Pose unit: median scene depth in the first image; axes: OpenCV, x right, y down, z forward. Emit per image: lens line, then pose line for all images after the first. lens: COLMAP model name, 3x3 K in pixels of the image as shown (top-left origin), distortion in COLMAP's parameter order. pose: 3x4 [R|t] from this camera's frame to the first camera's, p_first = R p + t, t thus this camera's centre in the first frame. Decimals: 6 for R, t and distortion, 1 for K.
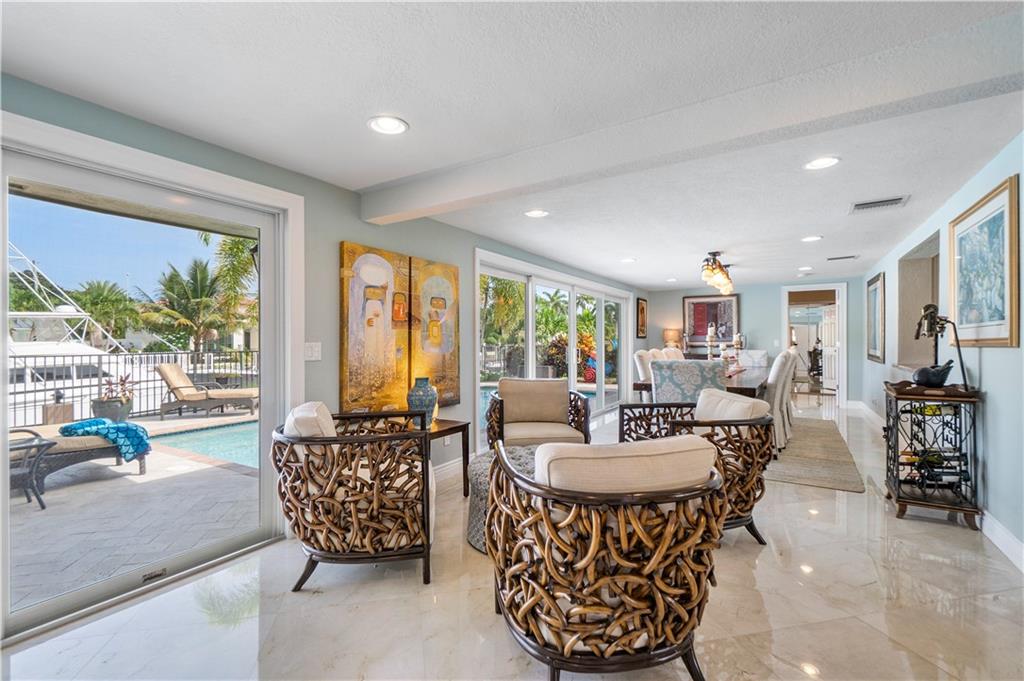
lens RADIAL K [[455.3, 0, 512.0], [0, 455.3, 340.5], [0, 0, 1]] dist [0.000426, -0.000024]
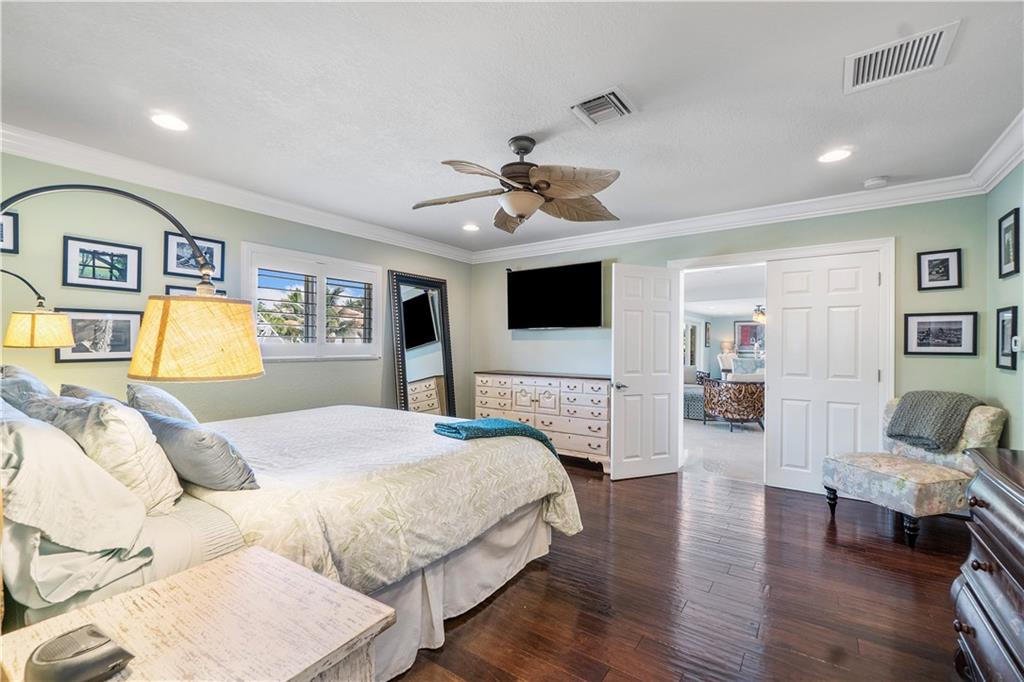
lens RADIAL K [[455.3, 0, 512.0], [0, 455.3, 341.0], [0, 0, 1]] dist [0.000426, -0.000024]
pose [[0.998740, 0.007905, -0.049549, -0.329225], [-0.008327, 0.999931, -0.008314, -0.007997], [0.049480, 0.008716, 0.998737, -0.641391]]
